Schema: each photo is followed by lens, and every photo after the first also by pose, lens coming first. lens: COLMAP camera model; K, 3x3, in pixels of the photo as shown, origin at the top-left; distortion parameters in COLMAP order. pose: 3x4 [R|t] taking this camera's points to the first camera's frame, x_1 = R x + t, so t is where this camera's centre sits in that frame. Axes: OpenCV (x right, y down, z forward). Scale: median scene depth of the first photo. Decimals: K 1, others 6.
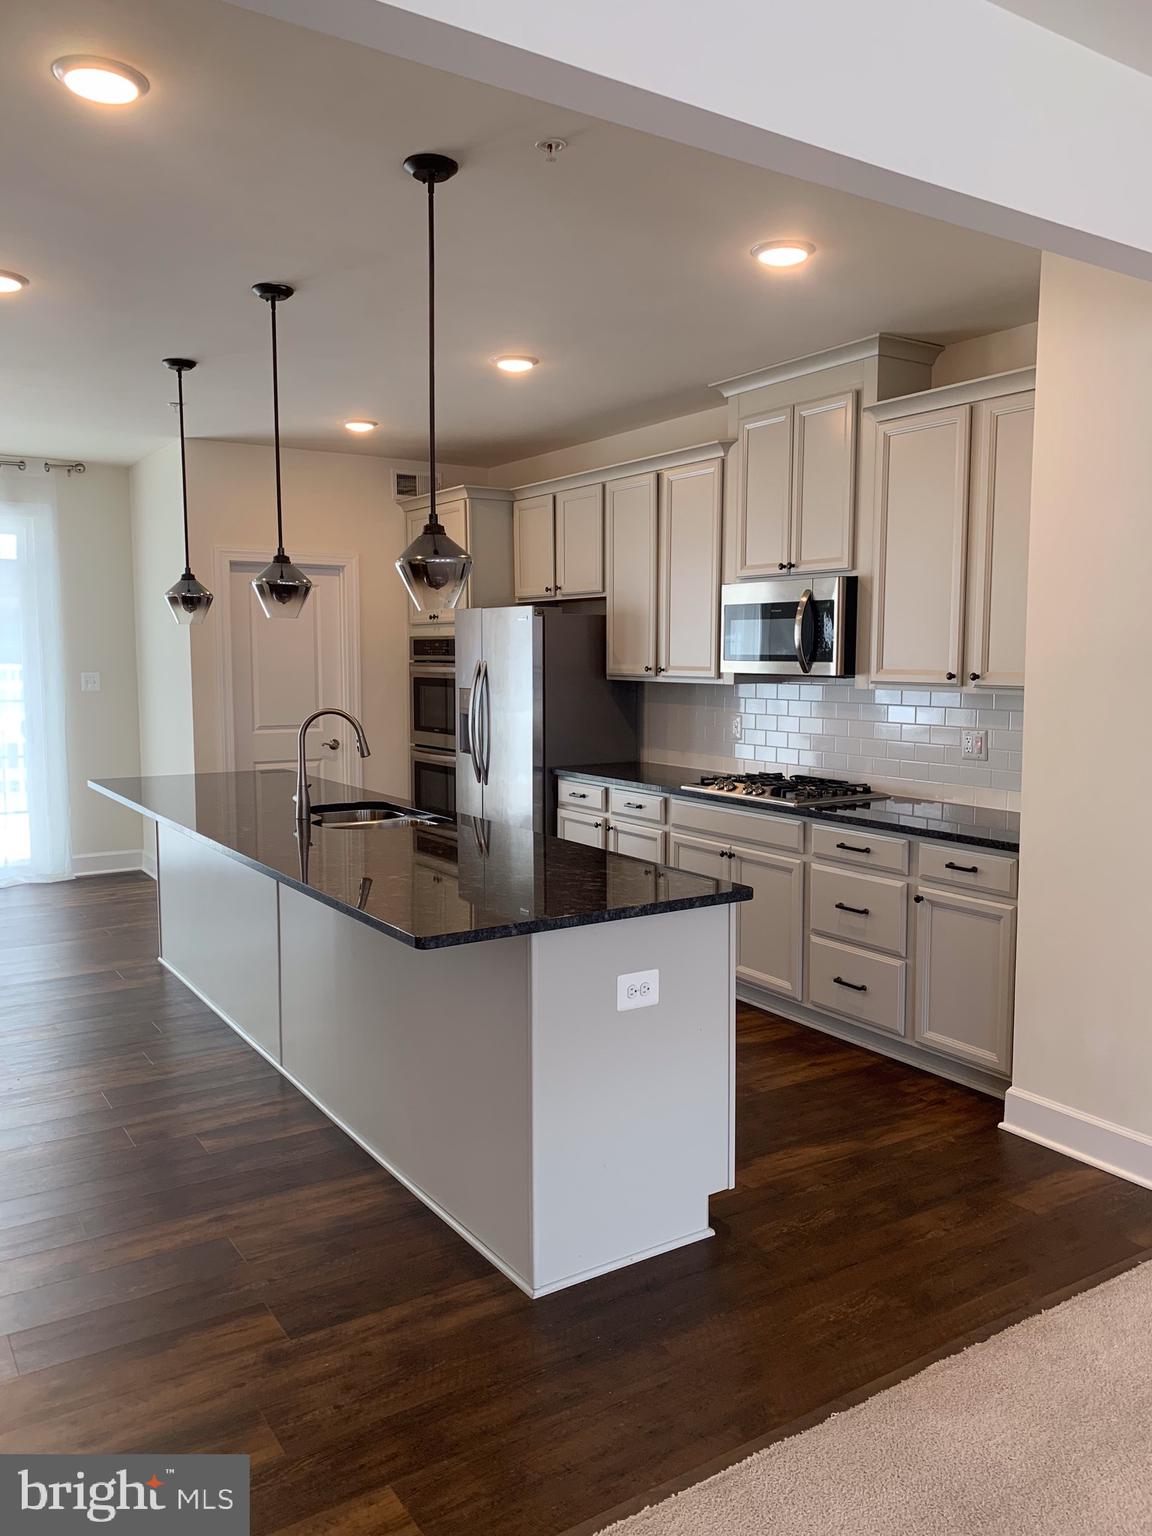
lens RADIAL K [[1184.0, 0, 576.0], [0, 1184.0, 768.0], [0, 0, 1]] dist [0.026789, -0.012569]
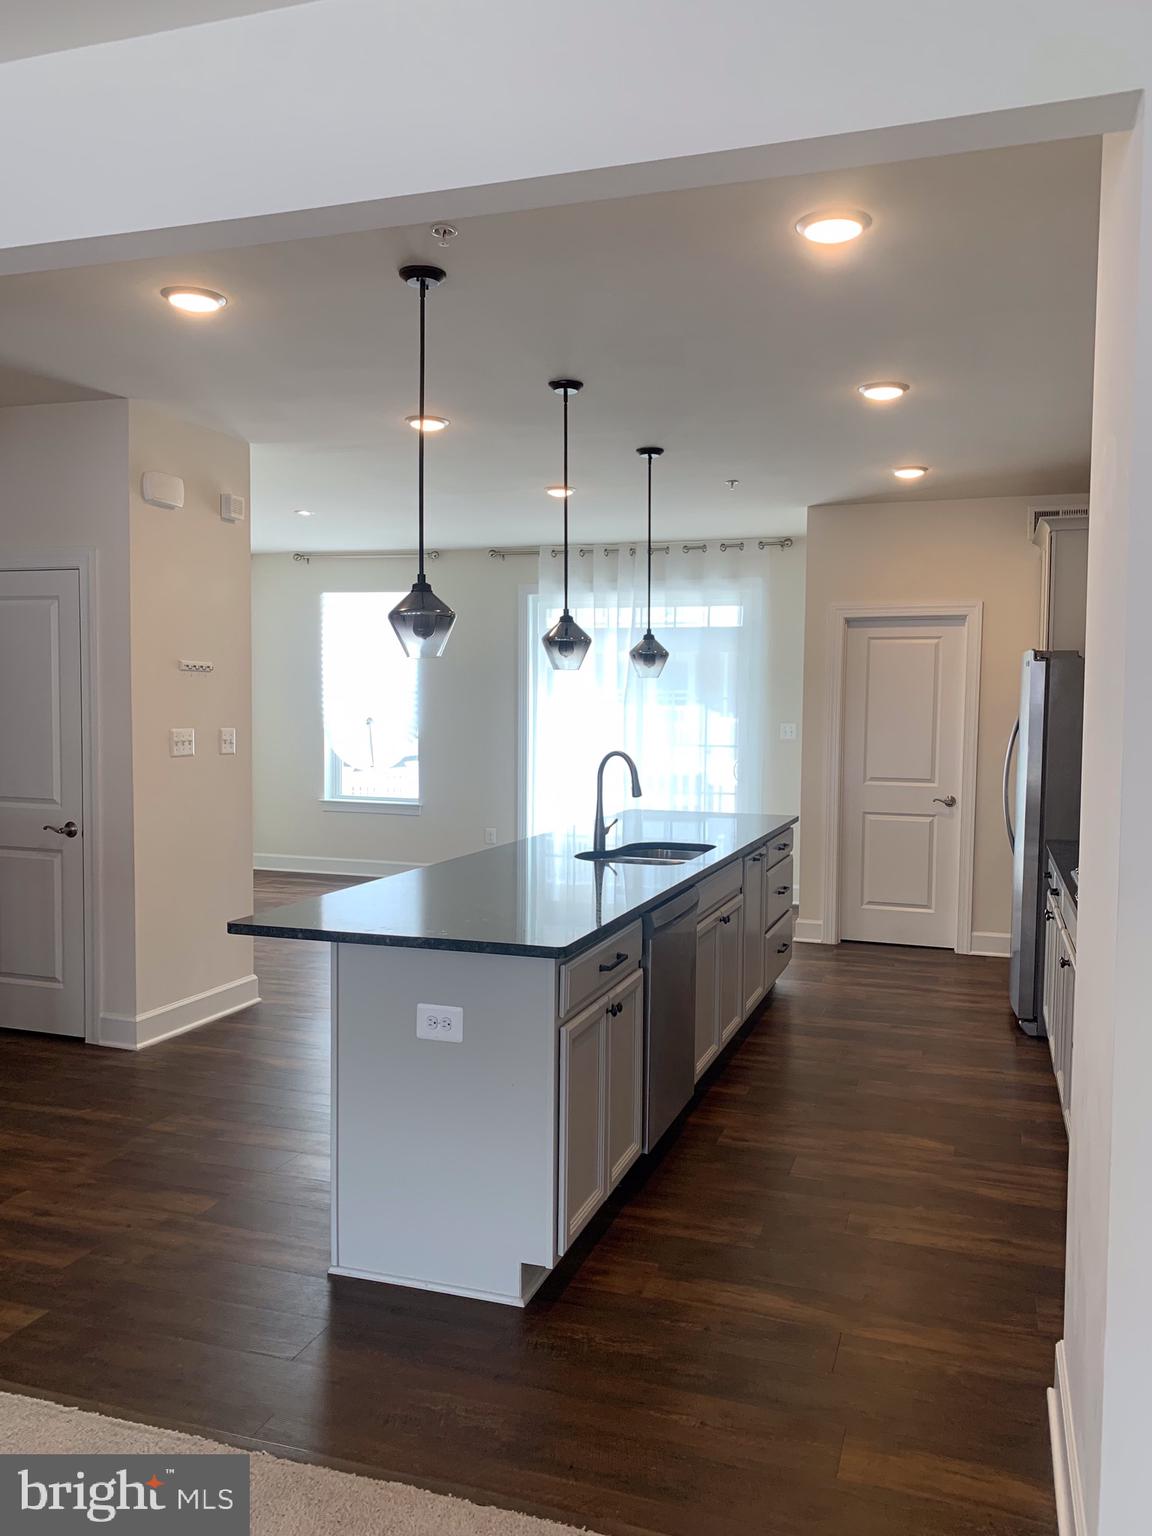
lens RADIAL K [[1170.3, 0, 582.4], [0, 1170.3, 777.1], [0, 0, 1]] dist [0.018990, -0.006393]
pose [[0.618418, 0.052692, -0.784080, 0.605135], [-0.085733, 0.996318, -0.000664, -0.022486], [0.781158, 0.067632, 0.620659, 0.301516]]
